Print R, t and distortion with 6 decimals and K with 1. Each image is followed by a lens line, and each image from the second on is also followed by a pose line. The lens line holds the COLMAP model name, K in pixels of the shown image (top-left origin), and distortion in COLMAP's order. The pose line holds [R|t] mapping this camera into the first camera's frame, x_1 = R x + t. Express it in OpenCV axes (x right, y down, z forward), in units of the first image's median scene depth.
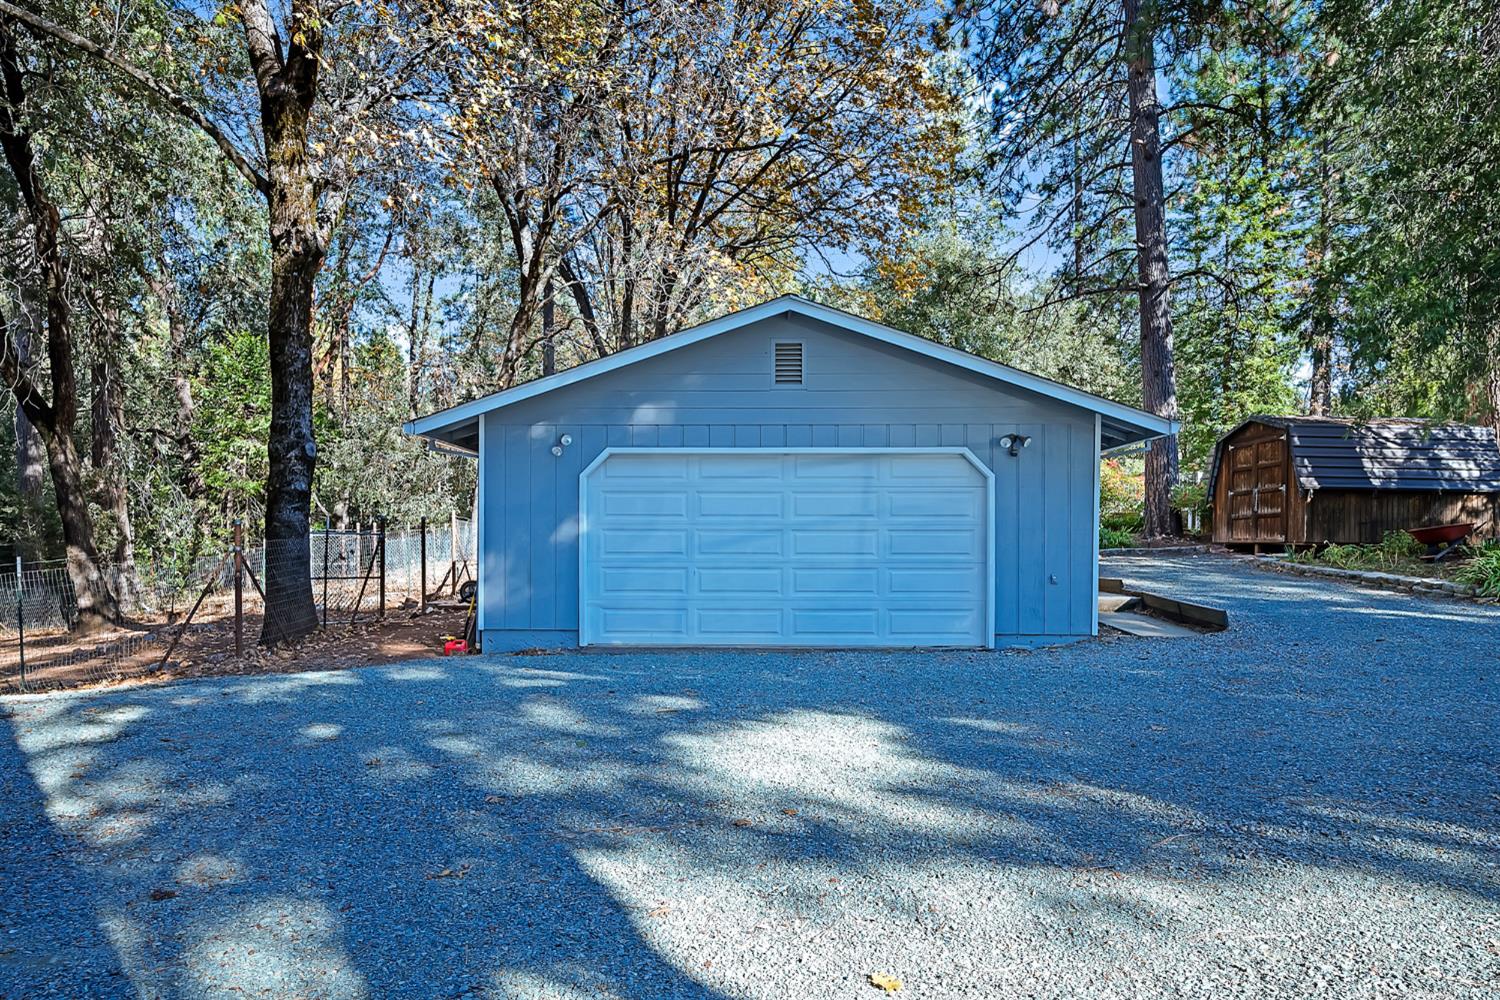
lens RADIAL K [[883.4, 0, 722.0], [0, 883.4, 550.6], [0, 0, 1]] dist [-0.005081, -0.000348]
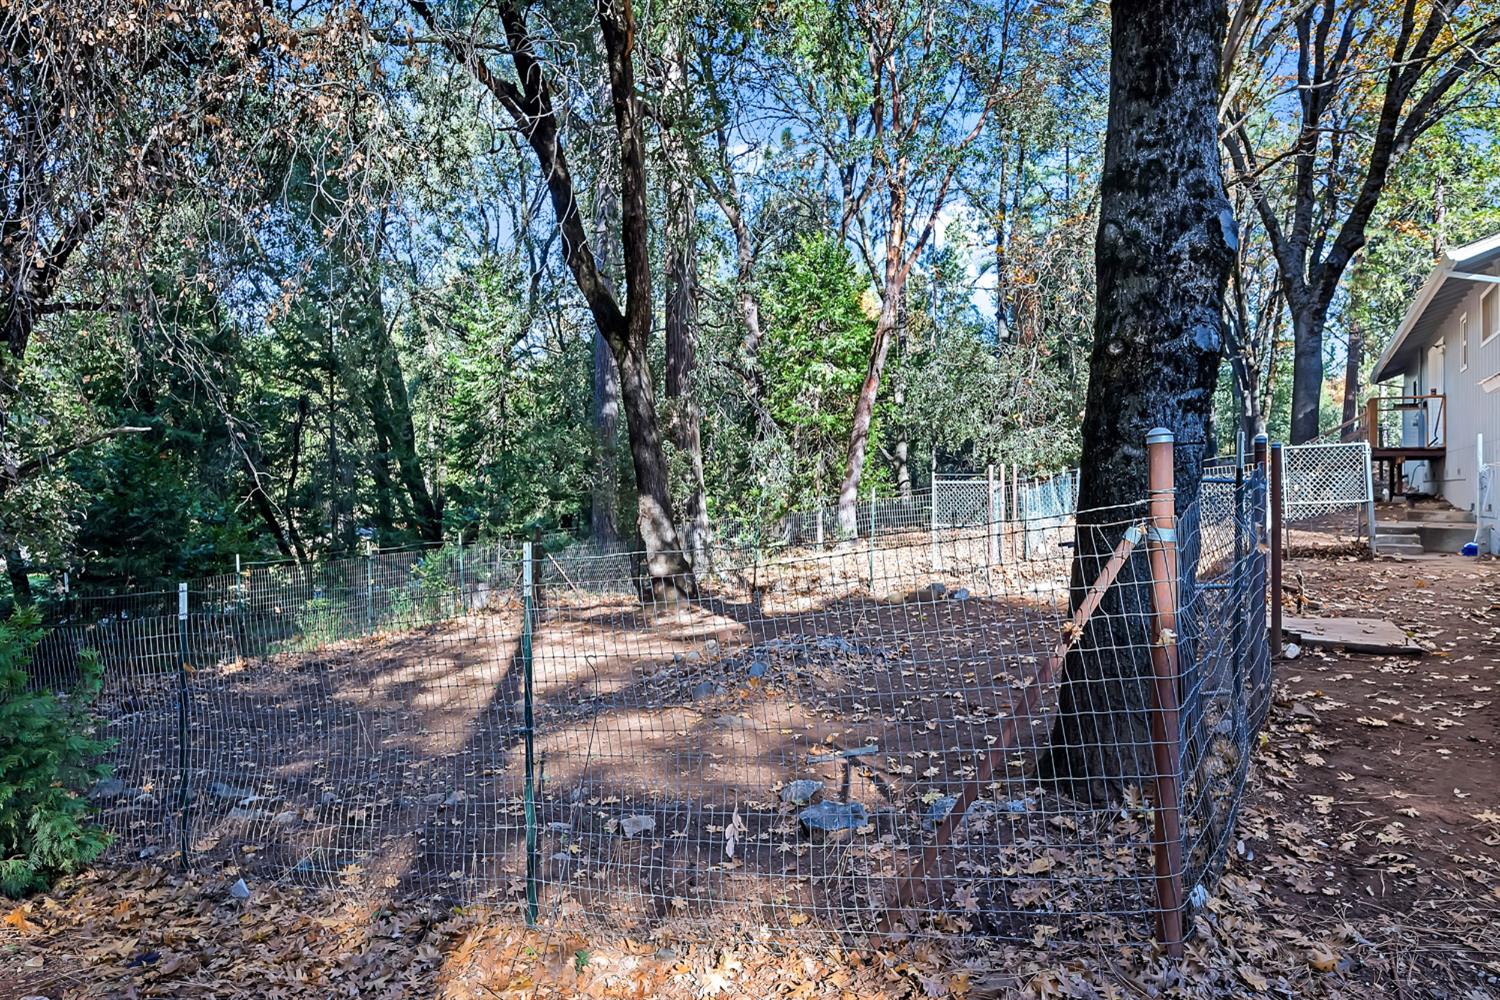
lens RADIAL K [[883.4, 0, 750.7], [0, 883.4, 495.0], [0, 0, 1]] dist [-0.005081, -0.000348]
pose [[0.870889, 0.008614, -0.491404, -0.244101], [-0.010300, 0.999947, -0.000726, -0.005479], [0.491371, 0.005694, 0.870932, 0.326801]]
